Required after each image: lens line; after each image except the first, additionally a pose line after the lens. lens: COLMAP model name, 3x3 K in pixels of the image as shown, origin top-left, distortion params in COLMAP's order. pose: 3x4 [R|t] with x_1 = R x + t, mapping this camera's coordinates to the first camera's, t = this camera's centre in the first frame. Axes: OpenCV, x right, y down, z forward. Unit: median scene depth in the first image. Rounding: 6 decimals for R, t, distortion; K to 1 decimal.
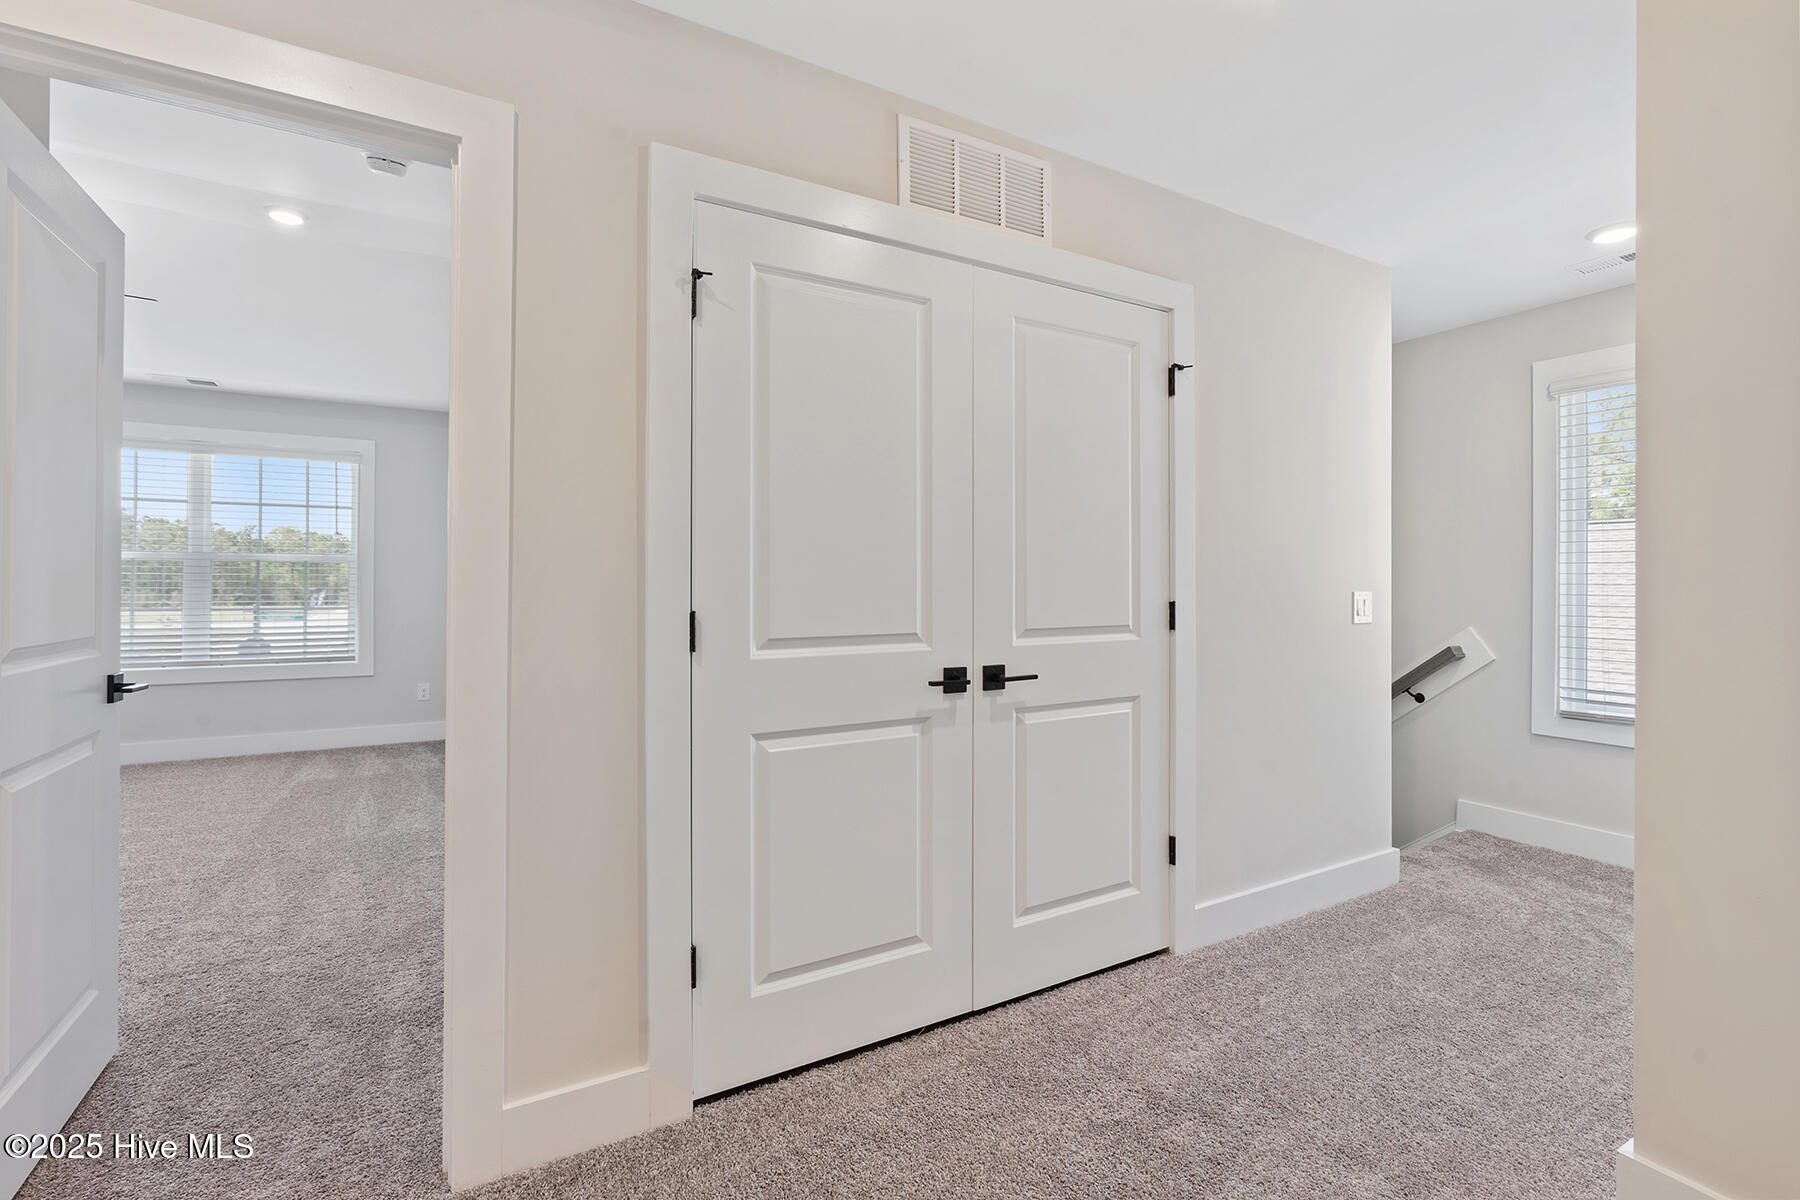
lens RADIAL K [[807.2, 0, 907.4], [0, 807.2, 590.1], [0, 0, 1]] dist [-0.000873, -0.000064]
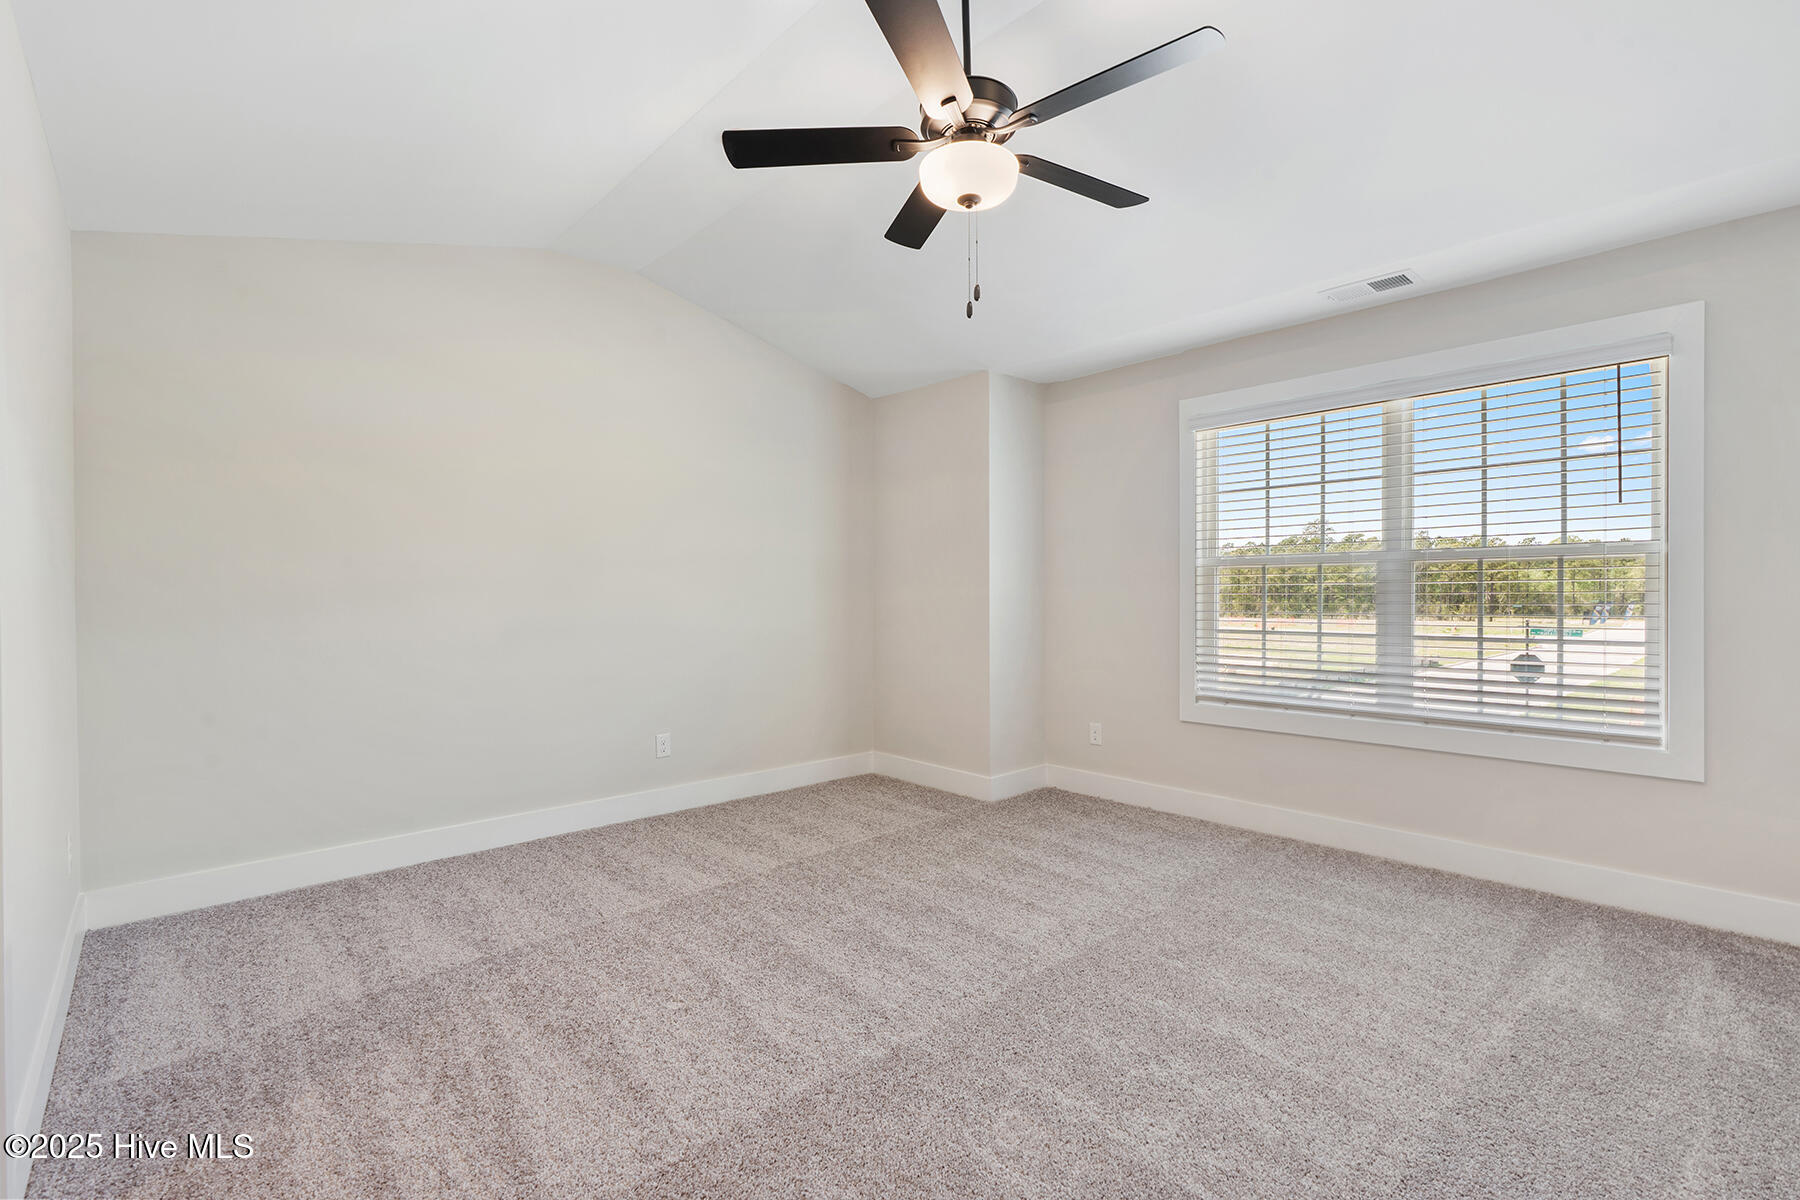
lens RADIAL K [[807.2, 0, 907.4], [0, 807.2, 590.1], [0, 0, 1]] dist [-0.000873, -0.000064]
pose [[0.225245, -0.009560, -0.974255, -0.300823], [-0.003411, 0.999938, -0.010601, -0.004246], [0.974296, 0.005711, 0.225199, 0.430250]]
